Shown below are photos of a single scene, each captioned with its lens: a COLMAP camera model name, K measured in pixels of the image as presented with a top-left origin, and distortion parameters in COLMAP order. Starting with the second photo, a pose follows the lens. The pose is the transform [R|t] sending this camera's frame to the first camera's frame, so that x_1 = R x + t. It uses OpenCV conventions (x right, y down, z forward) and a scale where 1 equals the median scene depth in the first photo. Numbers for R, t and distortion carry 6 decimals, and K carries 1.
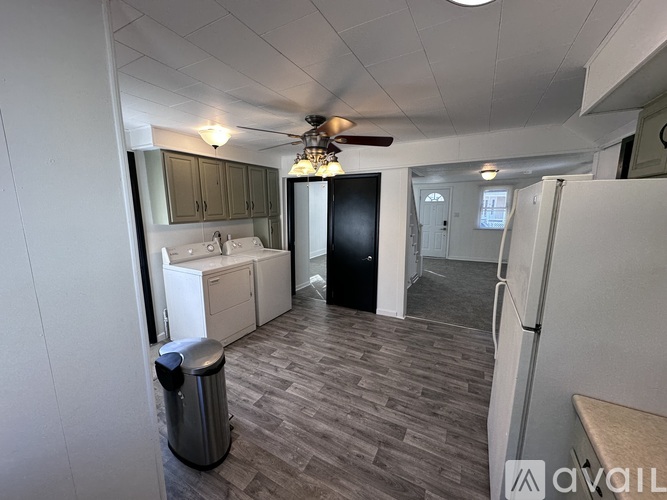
lens RADIAL K [[263.2, 0, 333.5], [0, 263.2, 250.0], [0, 0, 1]] dist [-0.000445, -0.000034]
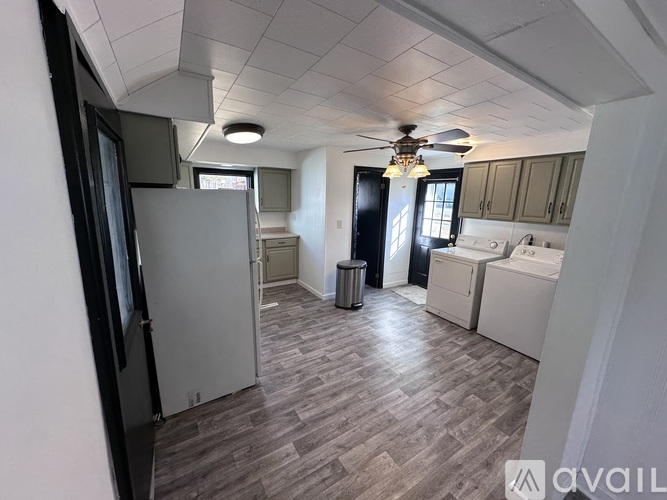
lens RADIAL K [[263.2, 0, 333.5], [0, 263.2, 250.0], [0, 0, 1]] dist [-0.000445, -0.000034]
pose [[-0.491254, 0.162131, -0.855794, 1.089228], [-0.171798, 0.945186, 0.277684, -0.246950], [0.853905, 0.283438, -0.436473, 1.303524]]
